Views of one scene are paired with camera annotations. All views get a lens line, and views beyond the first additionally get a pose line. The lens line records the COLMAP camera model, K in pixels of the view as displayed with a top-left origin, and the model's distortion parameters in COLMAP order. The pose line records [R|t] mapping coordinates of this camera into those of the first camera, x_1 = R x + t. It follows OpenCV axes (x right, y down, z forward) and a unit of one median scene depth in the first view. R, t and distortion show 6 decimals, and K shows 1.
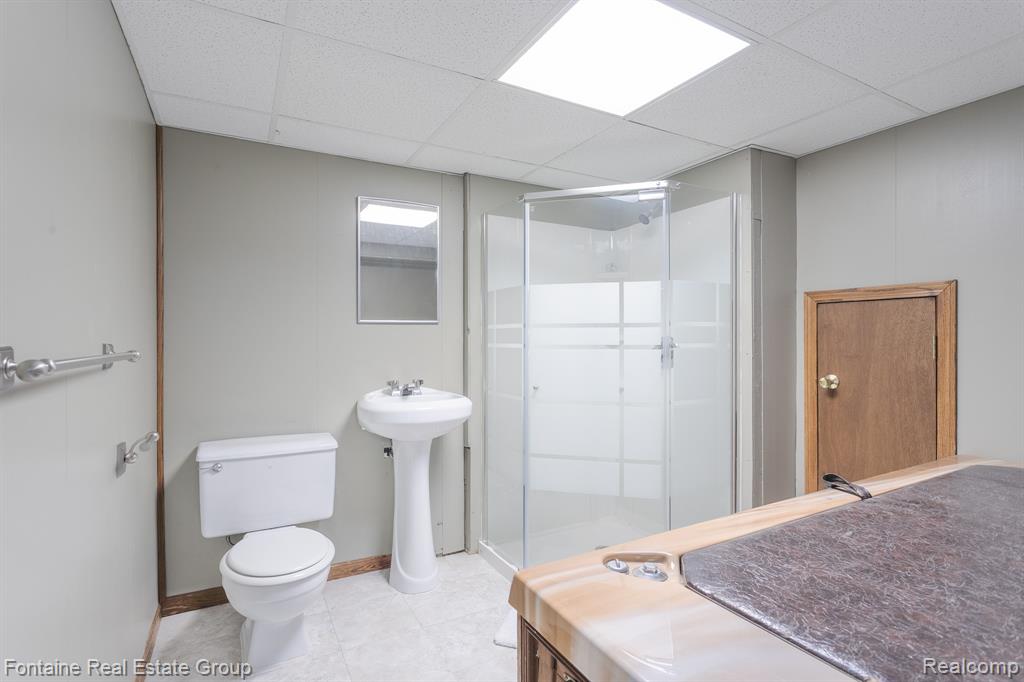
lens RADIAL K [[505.3, 0, 516.6], [0, 505.3, 336.7], [0, 0, 1]] dist [-0.002808, 0.000425]
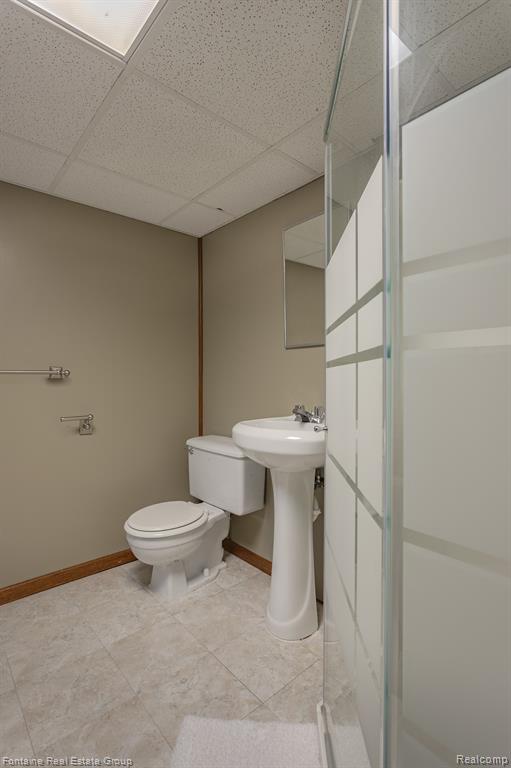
lens RADIAL K [[379.0, 0, 255.5], [0, 379.0, 384.0], [0, 0, 1]] dist [-0.002808, 0.000425]
pose [[0.210443, 0.011680, -0.977536, 0.557713], [0.002980, 0.999916, 0.012589, 0.043084], [0.977602, -0.005562, 0.210391, 0.945758]]
